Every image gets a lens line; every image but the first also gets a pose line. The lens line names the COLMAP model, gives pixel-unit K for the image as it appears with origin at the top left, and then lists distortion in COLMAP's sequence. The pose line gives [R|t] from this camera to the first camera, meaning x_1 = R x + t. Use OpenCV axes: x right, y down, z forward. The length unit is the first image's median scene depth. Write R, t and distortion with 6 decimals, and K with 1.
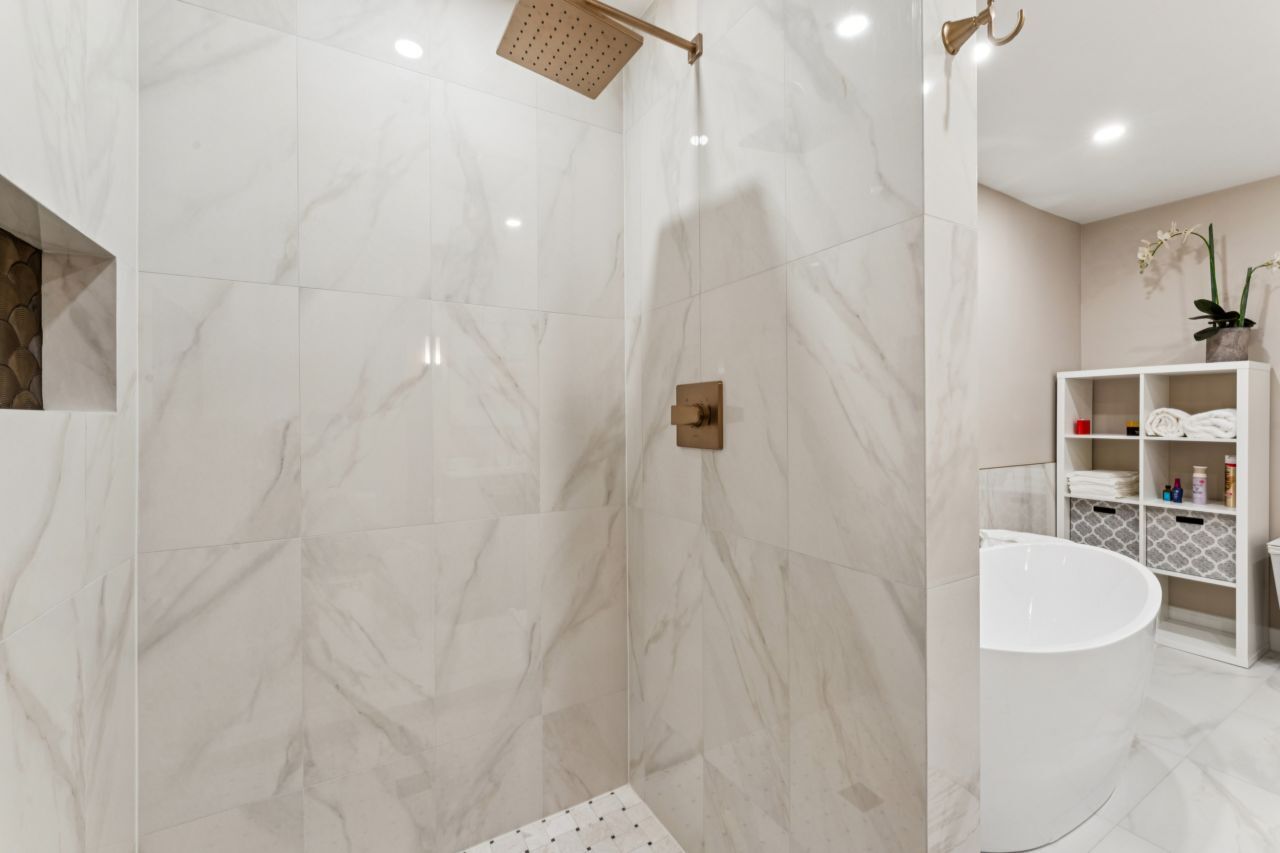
lens RADIAL K [[528.7, 0, 638.1], [0, 528.7, 417.7], [0, 0, 1]] dist [0.000634, -0.000190]
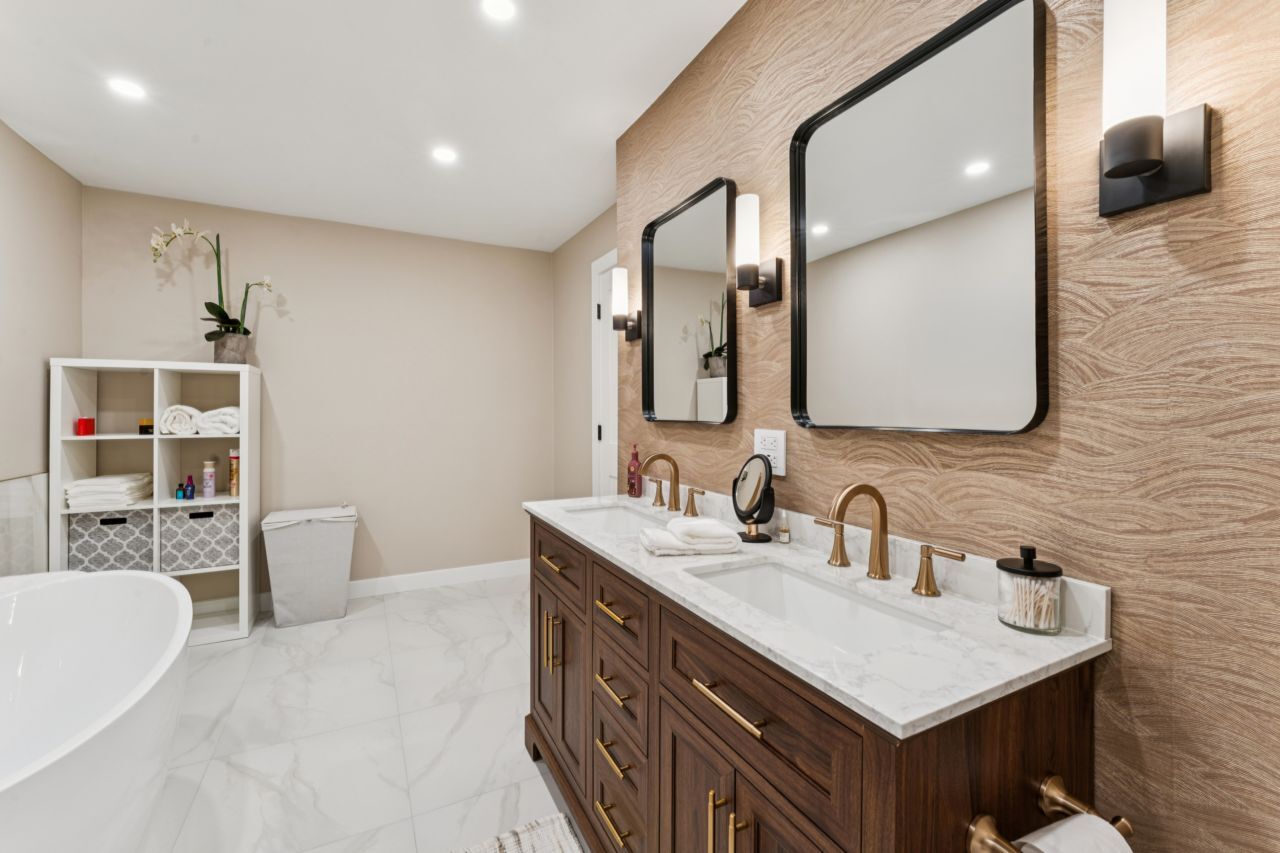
lens RADIAL K [[528.7, 0, 633.0], [0, 528.7, 410.8], [0, 0, 1]] dist [0.000634, -0.000190]
pose [[0.050085, 0.005079, 0.998732, 0.057380], [0.003308, 0.999981, -0.005251, 0.000267], [-0.998739, 0.003567, 0.050067, 0.107865]]
